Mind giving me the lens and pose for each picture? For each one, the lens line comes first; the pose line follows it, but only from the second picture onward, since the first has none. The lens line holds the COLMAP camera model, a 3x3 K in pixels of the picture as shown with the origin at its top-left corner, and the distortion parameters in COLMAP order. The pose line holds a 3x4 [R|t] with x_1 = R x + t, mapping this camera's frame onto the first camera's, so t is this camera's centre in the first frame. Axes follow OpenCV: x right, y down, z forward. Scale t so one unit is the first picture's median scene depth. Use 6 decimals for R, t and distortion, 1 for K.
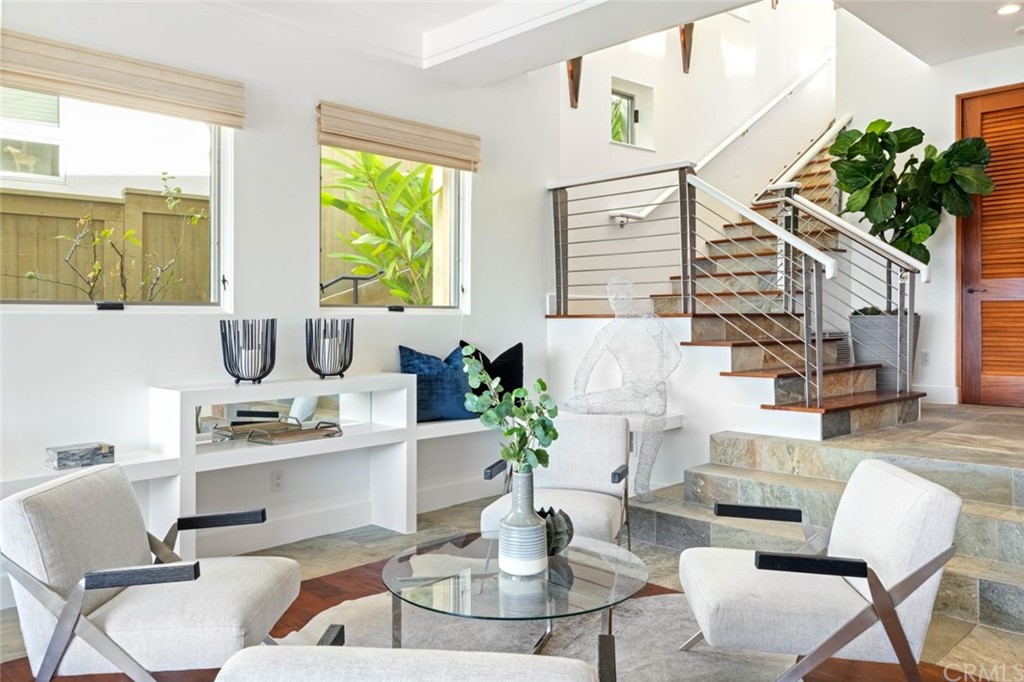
lens RADIAL K [[769.2, 0, 508.7], [0, 769.2, 325.8], [0, 0, 1]] dist [0.003457, -0.003891]
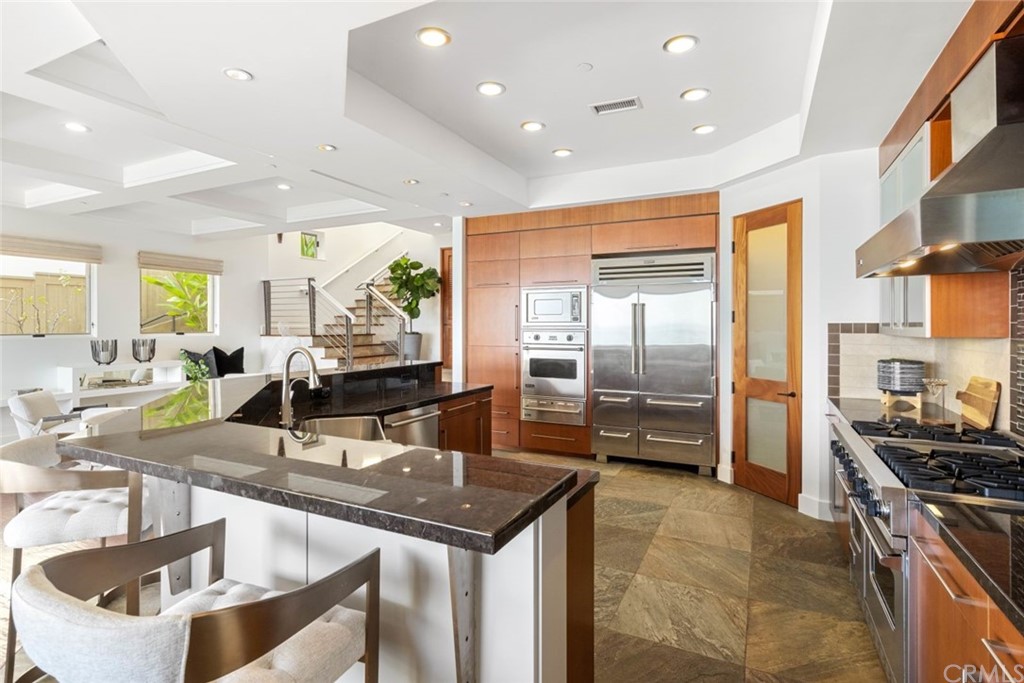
lens RADIAL K [[499.2, 0, 512.9], [0, 499.2, 334.1], [0, 0, 1]] dist [-0.004276, 0.001082]
pose [[0.945117, -0.002811, 0.326721, 0.323934], [0.000002, 0.999963, 0.008596, -0.033232], [-0.326733, -0.008123, 0.945082, -0.806290]]
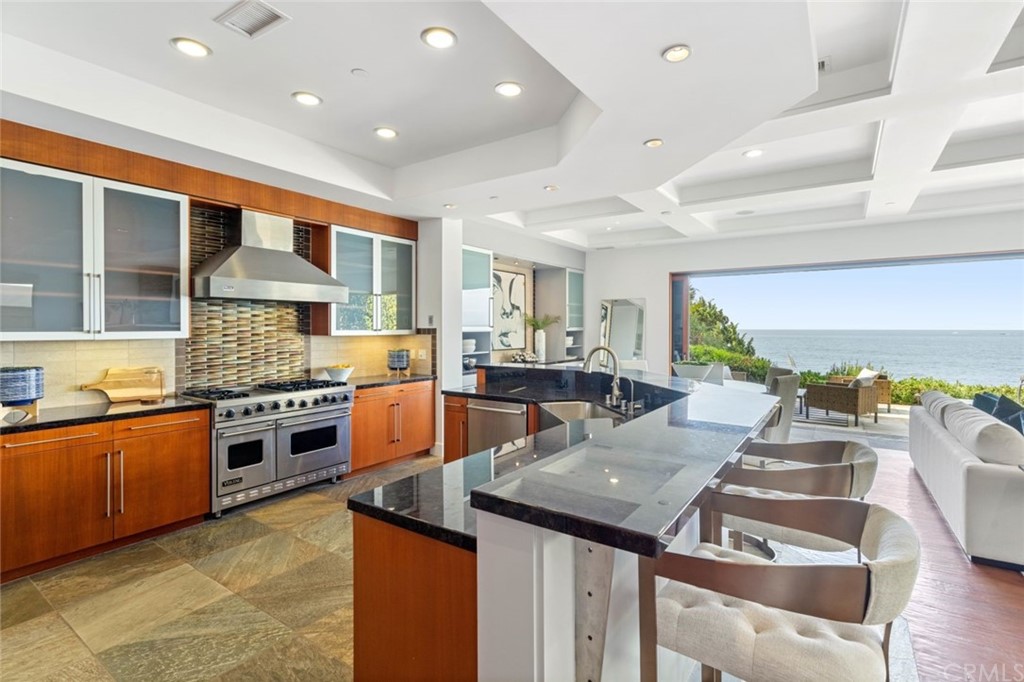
lens RADIAL K [[481.9, 0, 510.6], [0, 481.9, 328.4], [0, 0, 1]] dist [0.003129, 0.001590]
pose [[-0.983933, 0.002973, -0.178513, 0.529945], [0.001055, 0.999941, 0.010835, -0.047245], [0.178535, 0.010473, -0.983878, 0.351665]]
